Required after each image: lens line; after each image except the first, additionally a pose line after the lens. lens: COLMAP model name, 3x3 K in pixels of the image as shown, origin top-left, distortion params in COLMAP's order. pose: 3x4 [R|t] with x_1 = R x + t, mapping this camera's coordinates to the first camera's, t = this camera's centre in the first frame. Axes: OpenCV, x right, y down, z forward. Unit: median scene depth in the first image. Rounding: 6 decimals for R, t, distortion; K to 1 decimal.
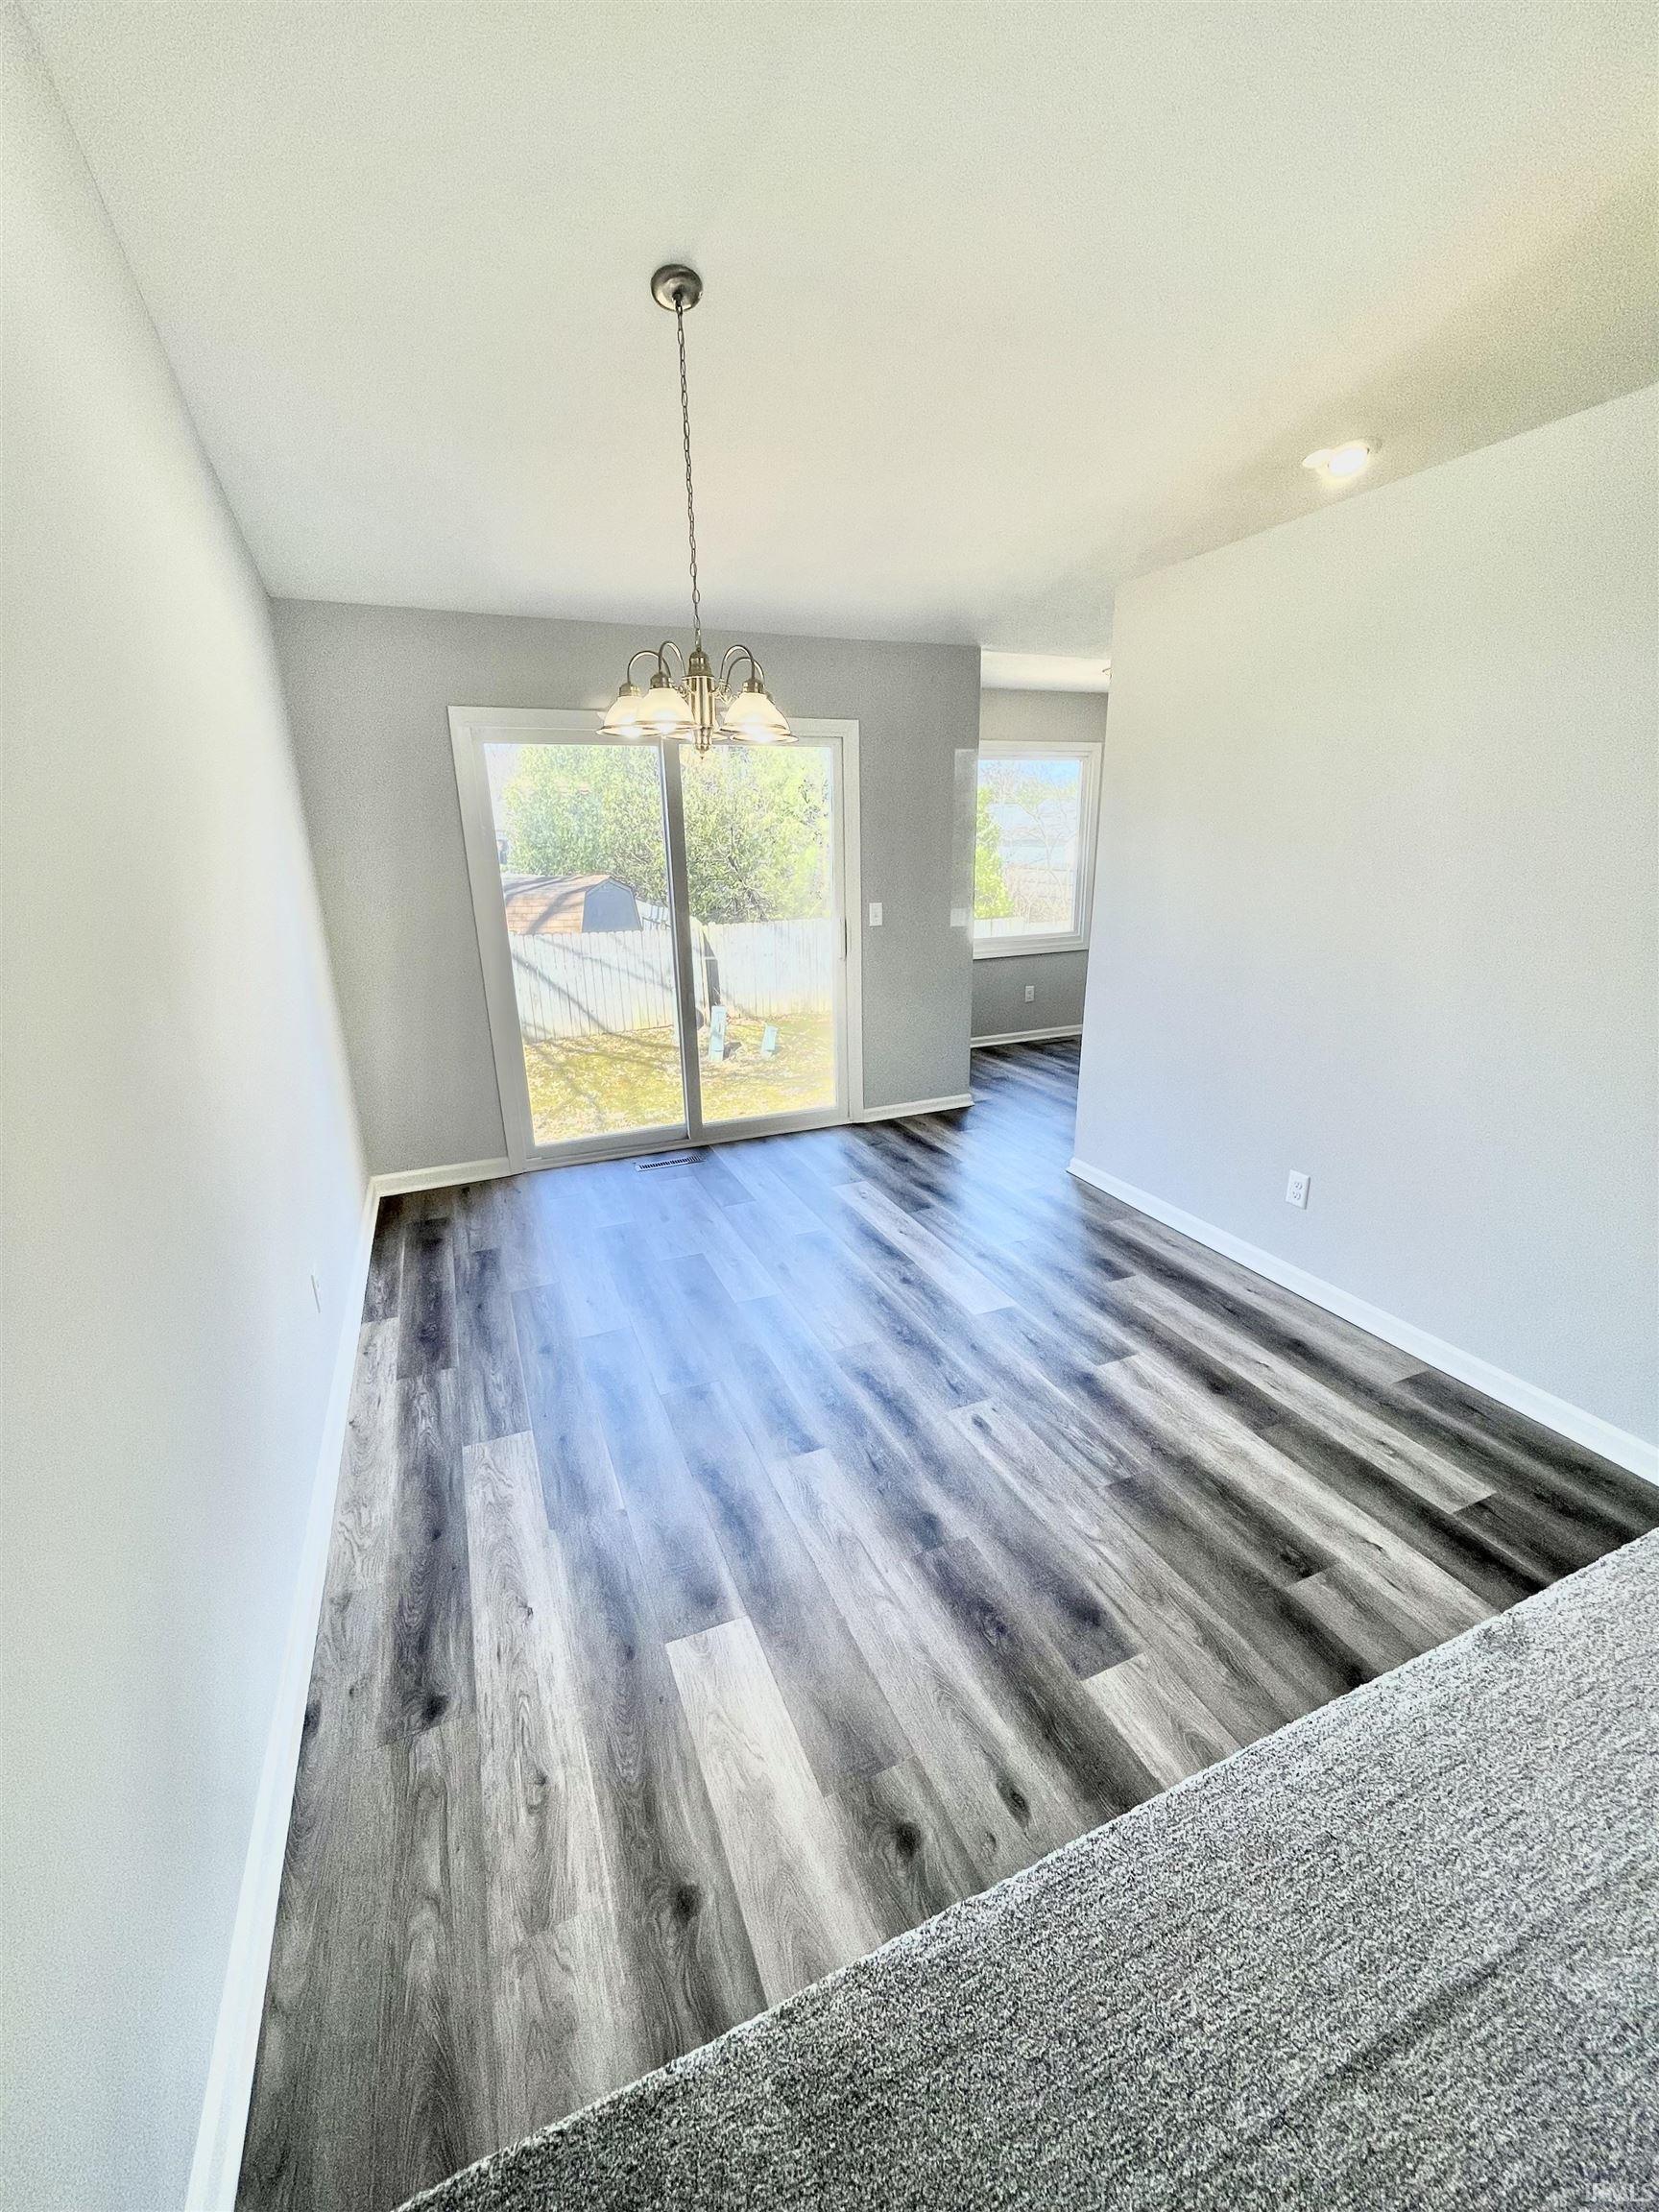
lens RADIAL K [[890.0, 0, 826.3], [0, 890.0, 1100.0], [0, 0, 1]] dist [-0.005913, 0.001296]
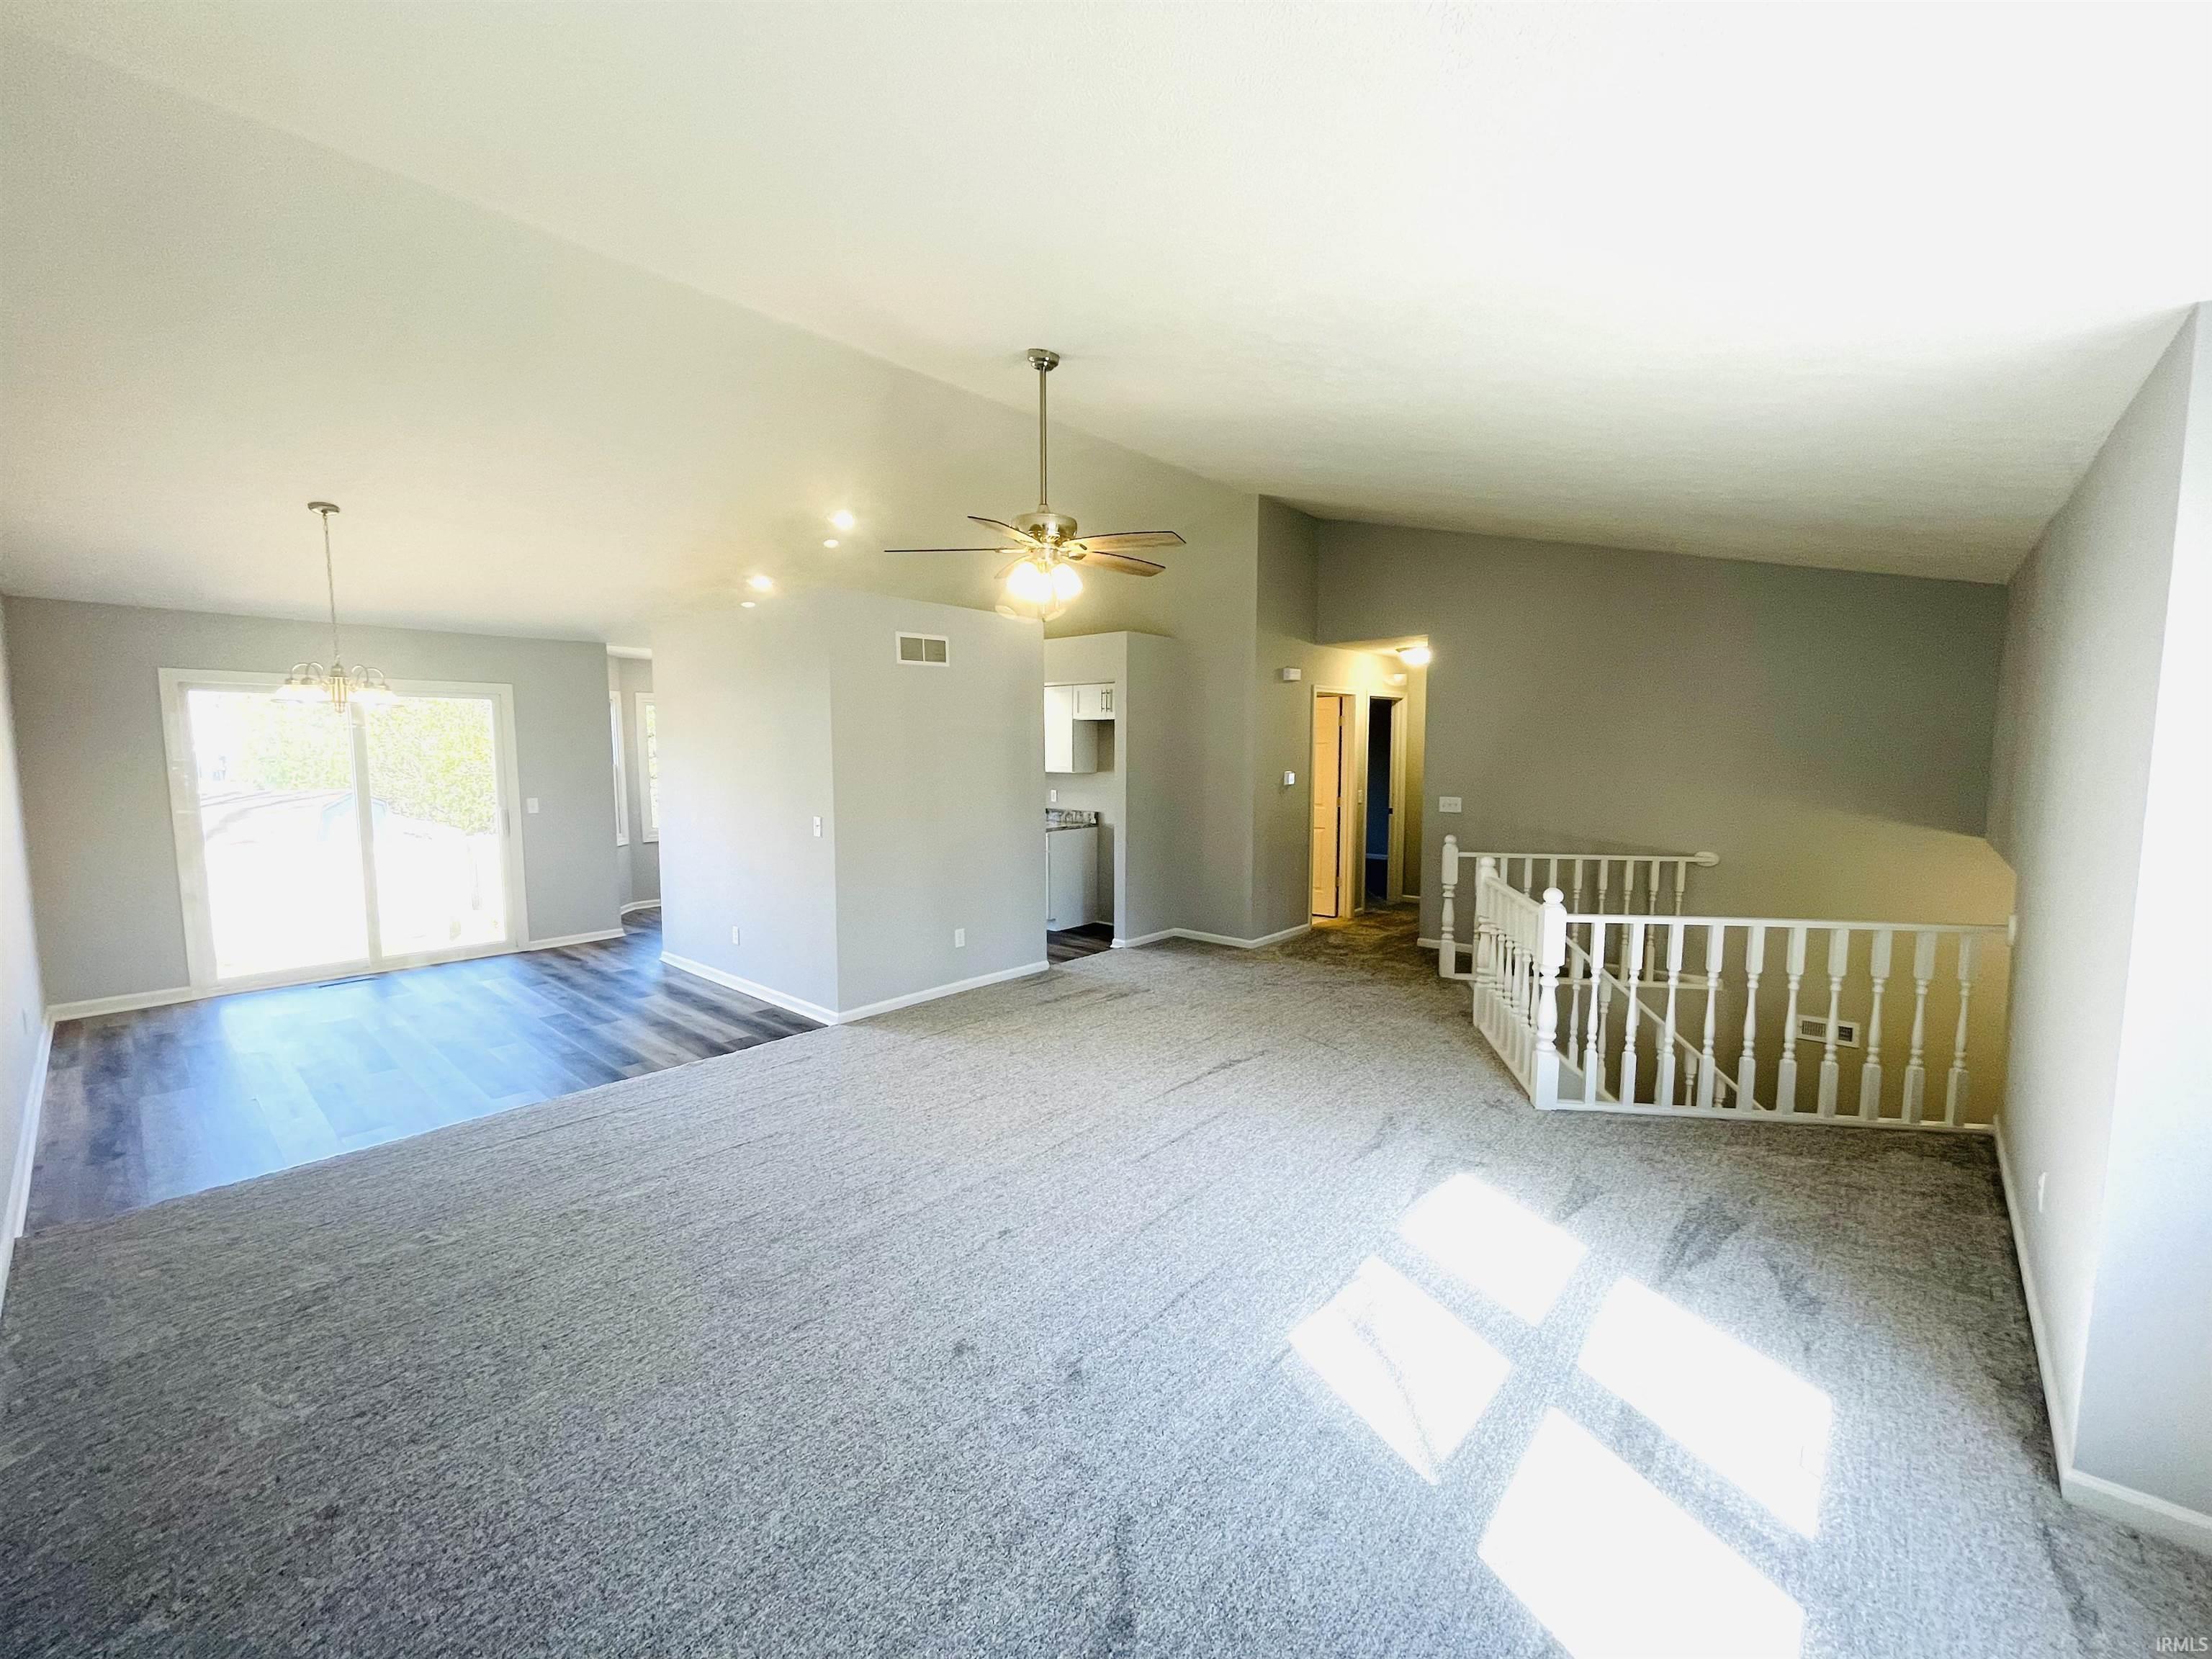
lens RADIAL K [[890.0, 0, 1105.5], [0, 890.0, 829.8], [0, 0, 1]] dist [-0.005913, 0.001296]
pose [[0.901164, -0.022352, 0.432902, 0.508926], [0.109455, 0.978042, -0.177351, 0.367818], [-0.419432, 0.207206, 0.883823, -1.312694]]
